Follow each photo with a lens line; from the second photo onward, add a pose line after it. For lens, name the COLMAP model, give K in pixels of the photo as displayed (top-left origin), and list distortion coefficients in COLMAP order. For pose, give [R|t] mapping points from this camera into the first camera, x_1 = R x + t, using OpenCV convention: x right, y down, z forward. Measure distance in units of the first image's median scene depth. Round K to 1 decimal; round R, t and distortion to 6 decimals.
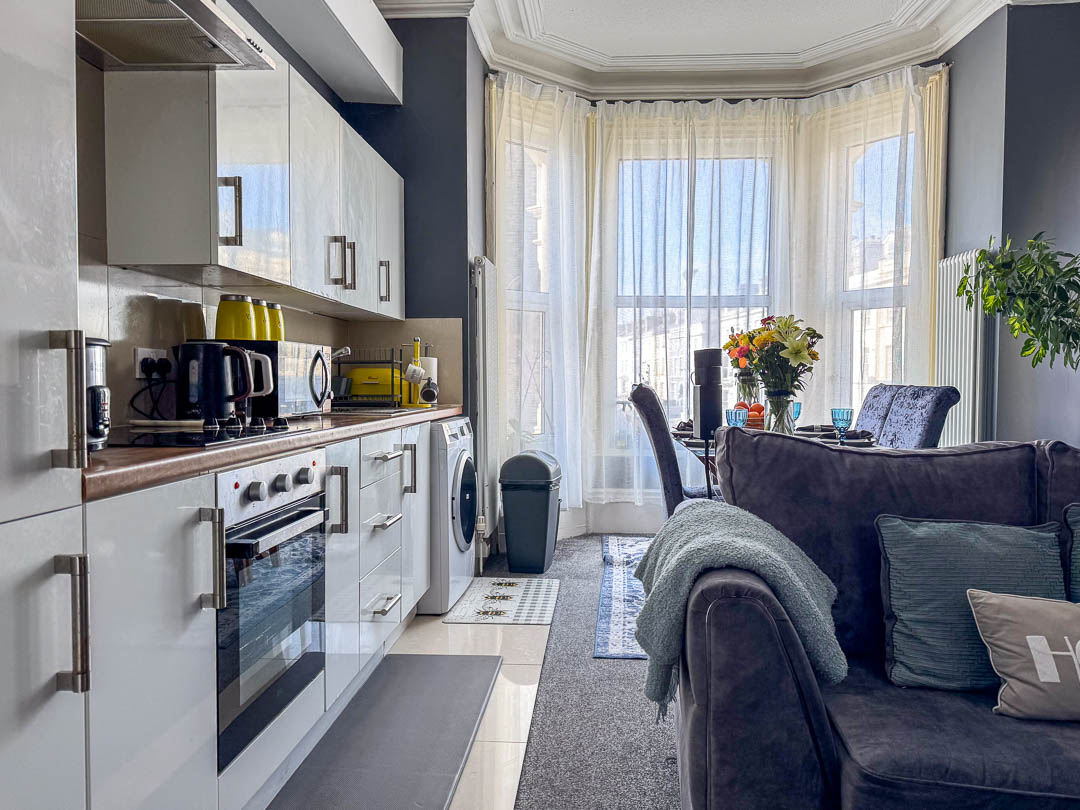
lens RADIAL K [[821.7, 0, 546.0], [0, 821.7, 407.9], [0, 0, 1]] dist [0.057605, -0.064484]
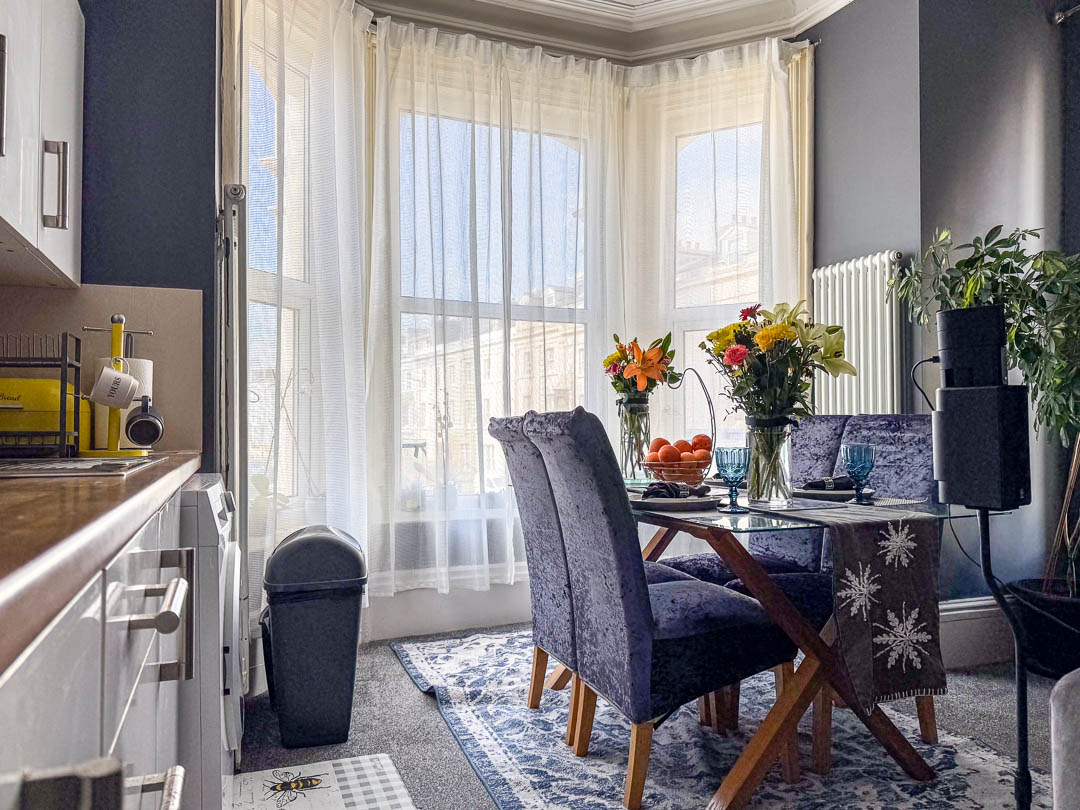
lens RADIAL K [[796.4, 0, 548.3], [0, 796.4, 402.7], [0, 0, 1]] dist [0.060633, -0.032564]
pose [[0.903469, 0.007784, 0.428583, -0.135364], [0.020949, 0.997839, -0.062283, 0.002599], [-0.428141, 0.065249, 0.901353, 0.462017]]
